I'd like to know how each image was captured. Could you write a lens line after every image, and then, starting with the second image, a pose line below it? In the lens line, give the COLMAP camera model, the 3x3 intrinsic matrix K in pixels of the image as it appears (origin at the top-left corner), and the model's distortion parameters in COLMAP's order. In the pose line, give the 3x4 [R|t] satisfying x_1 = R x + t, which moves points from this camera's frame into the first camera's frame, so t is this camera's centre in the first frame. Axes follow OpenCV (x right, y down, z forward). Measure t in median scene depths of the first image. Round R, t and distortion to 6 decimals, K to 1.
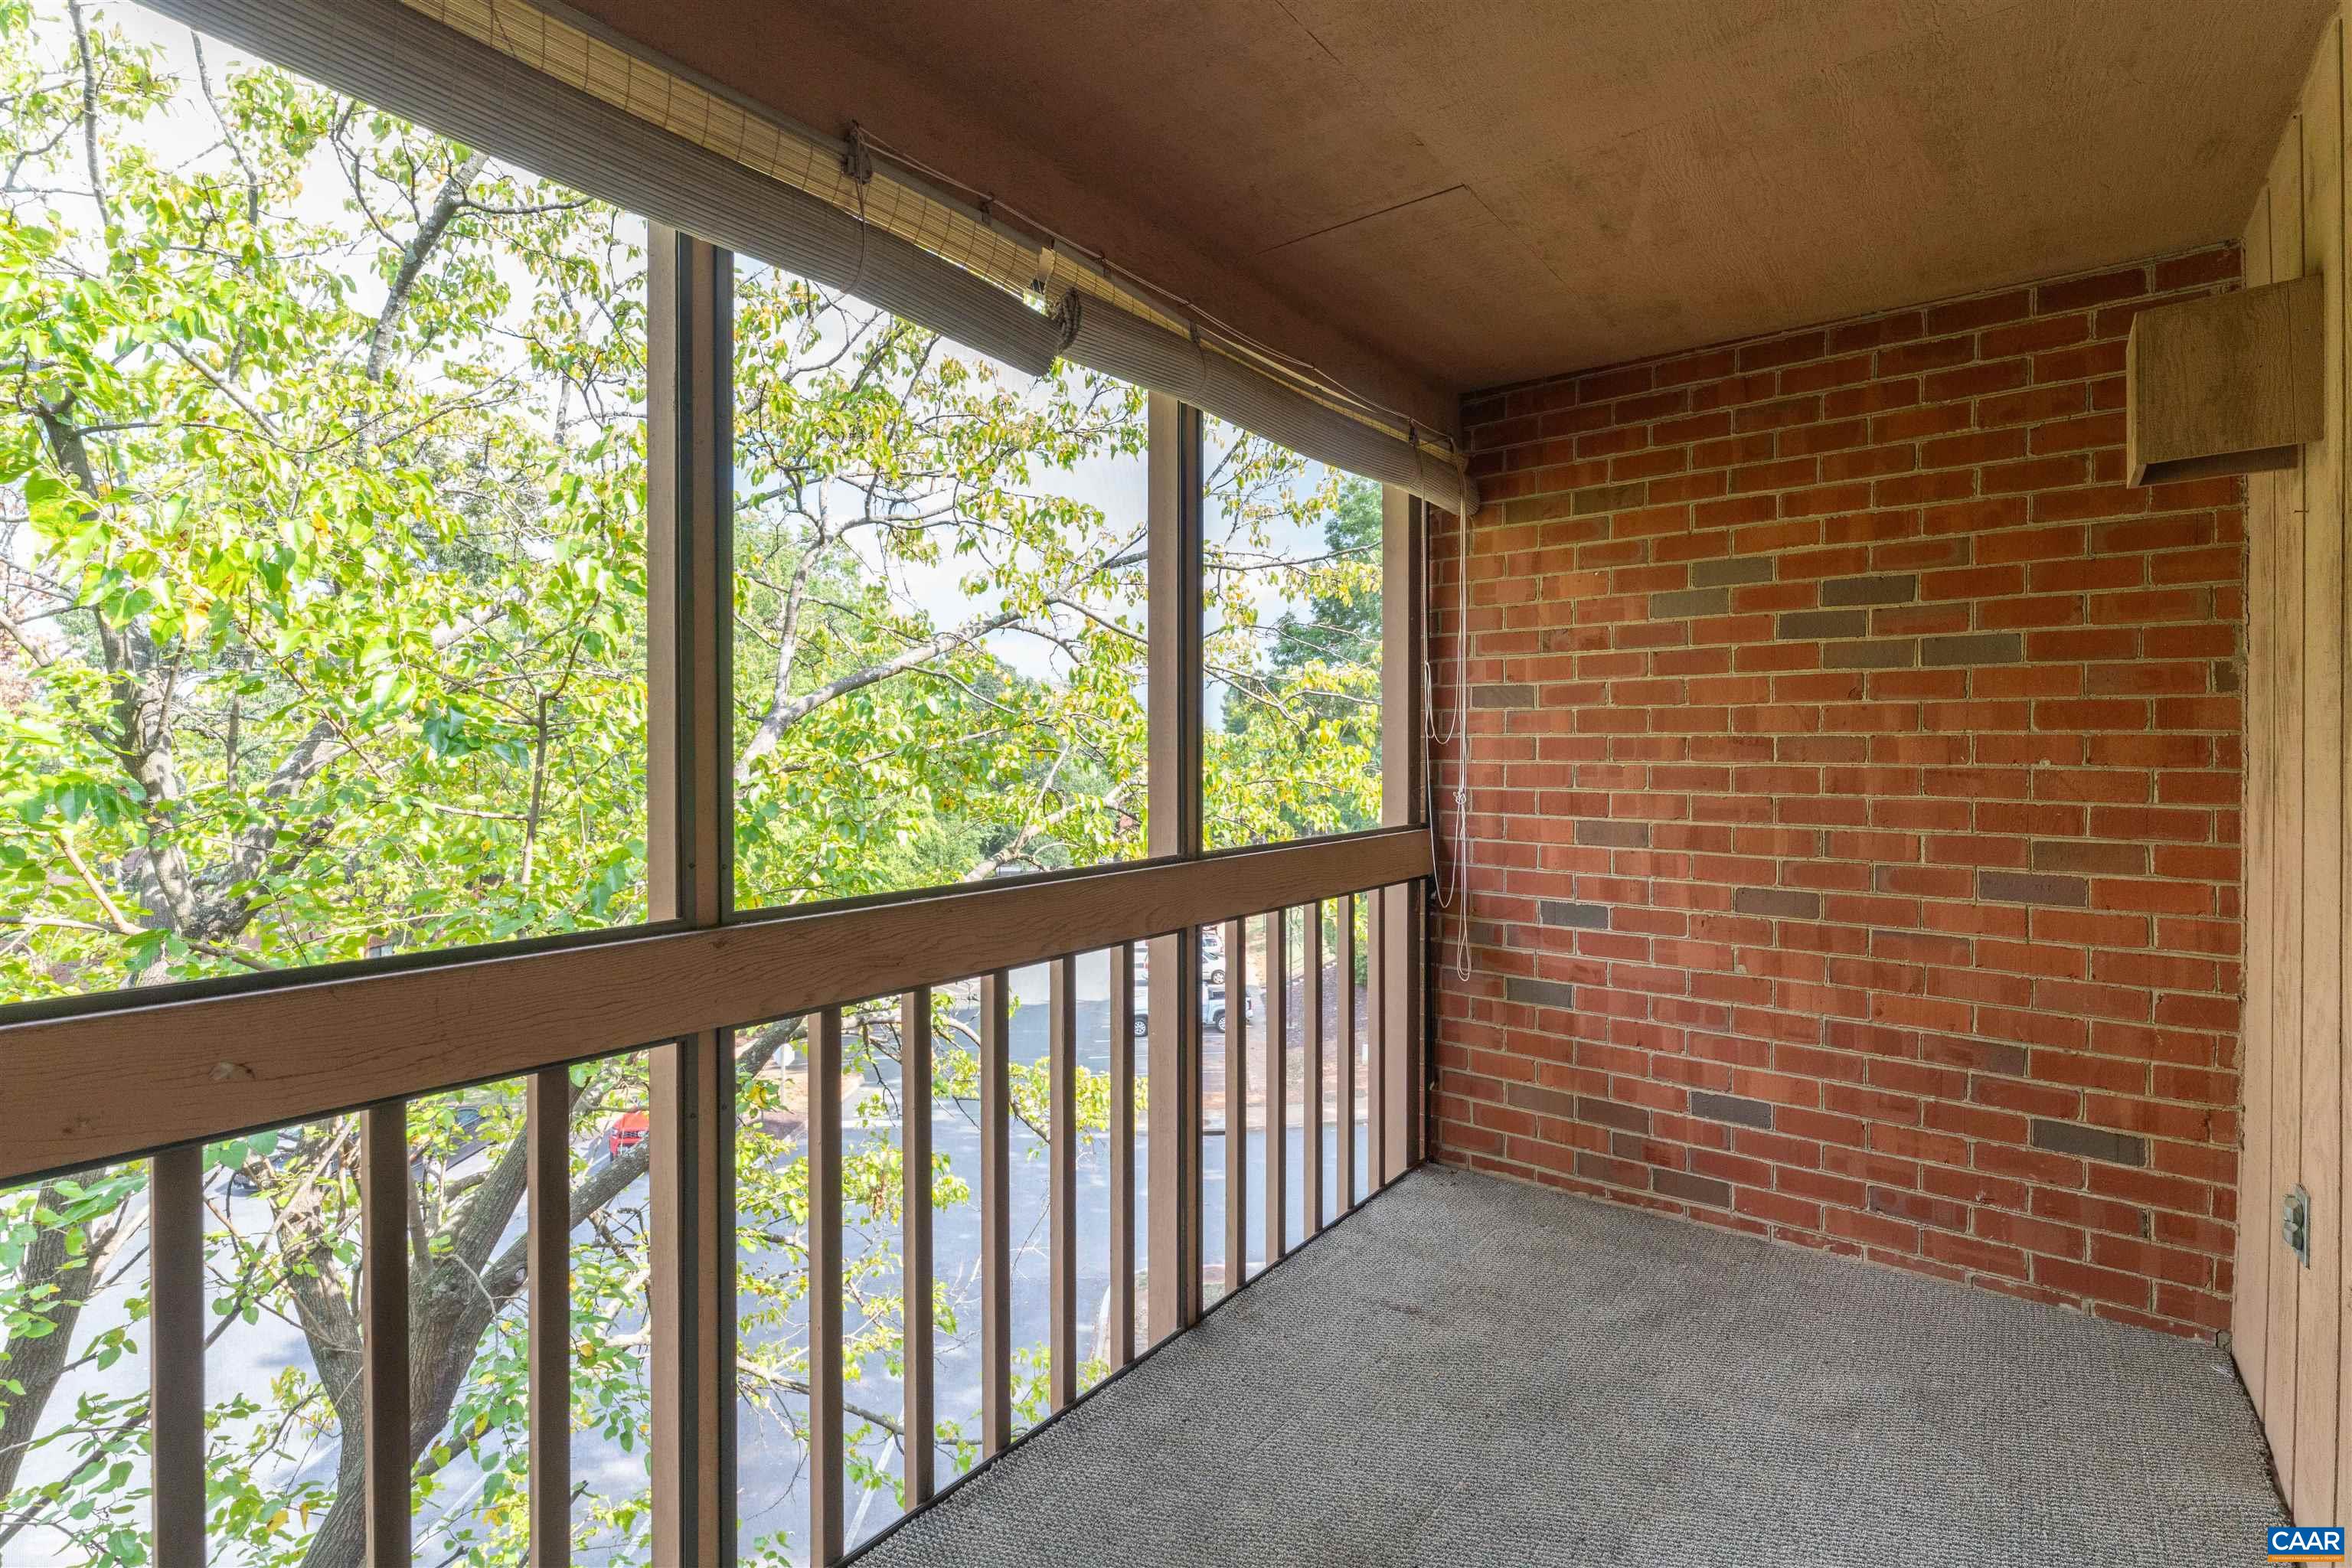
lens RADIAL K [[1069.9, 0, 1171.9], [0, 1069.9, 749.9], [0, 0, 1]] dist [-0.000673, -0.000104]
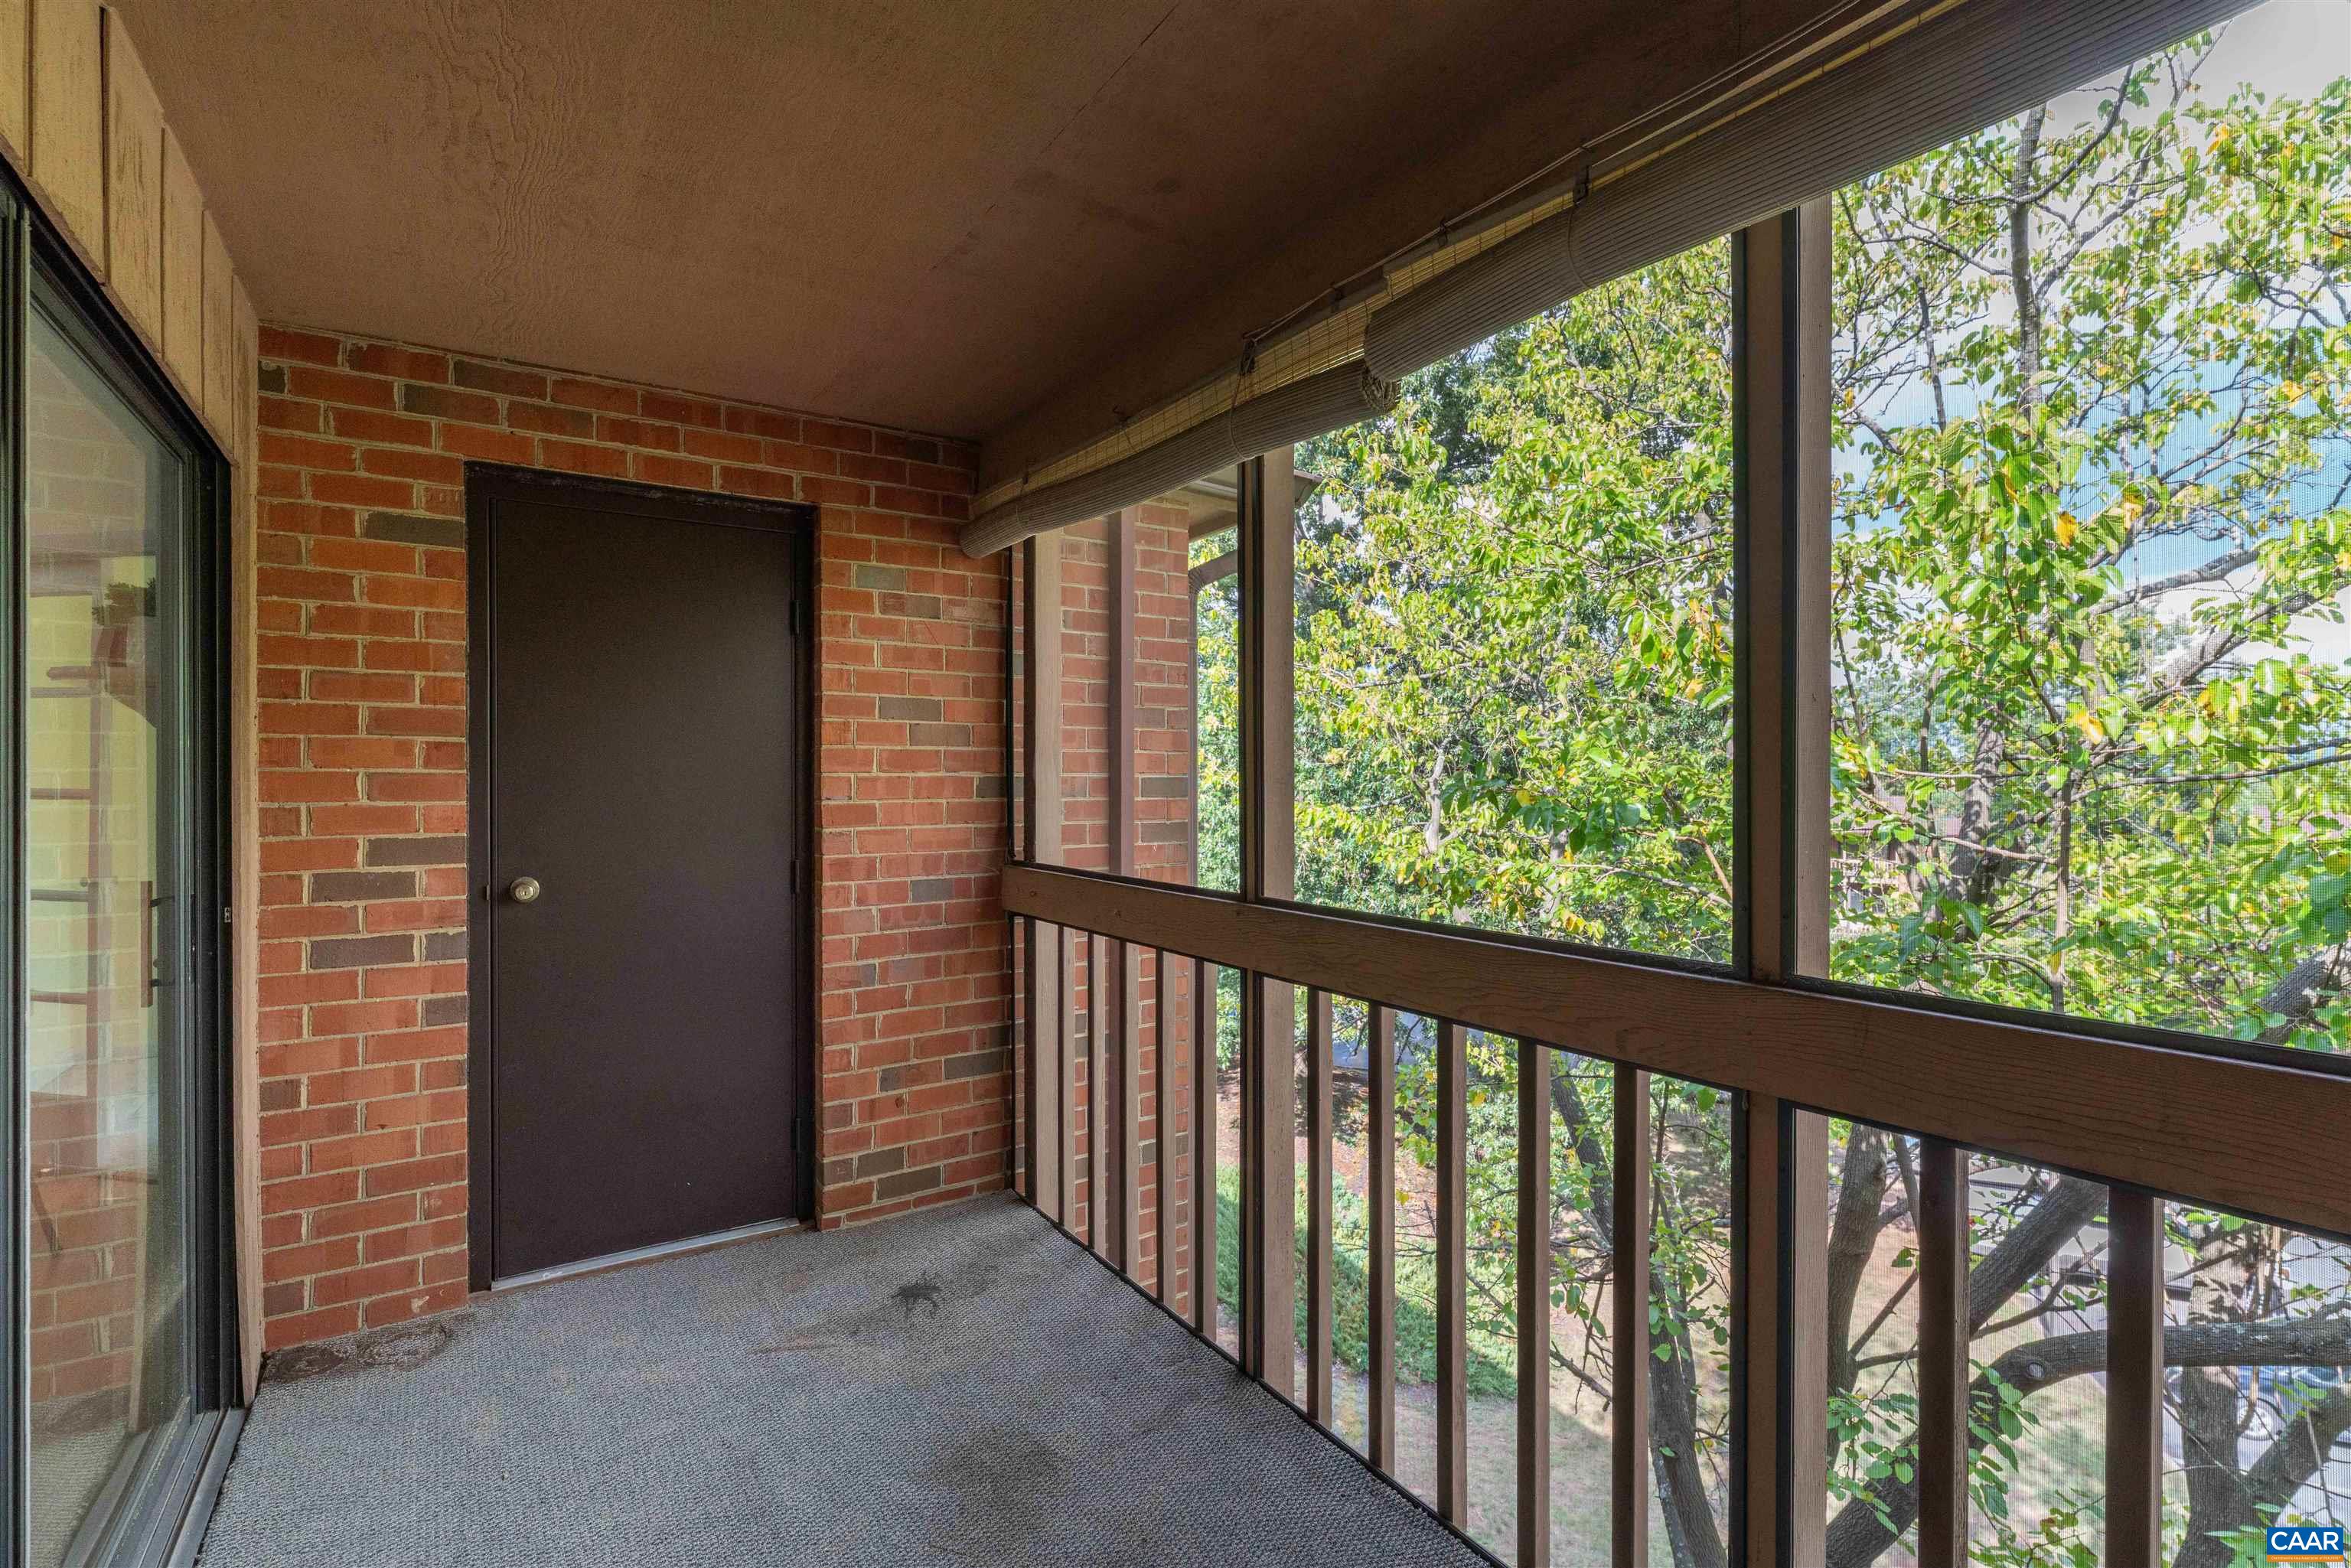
lens RADIAL K [[1100.4, 0, 1175.5], [0, 1100.4, 784.0], [0, 0, 1]] dist [0.000201, -0.000004]
pose [[-0.319940, 0.002813, -0.947434, 0.775521], [-0.007018, 0.999961, 0.005339, -0.011234], [0.947412, 0.008358, -0.319908, 0.990735]]
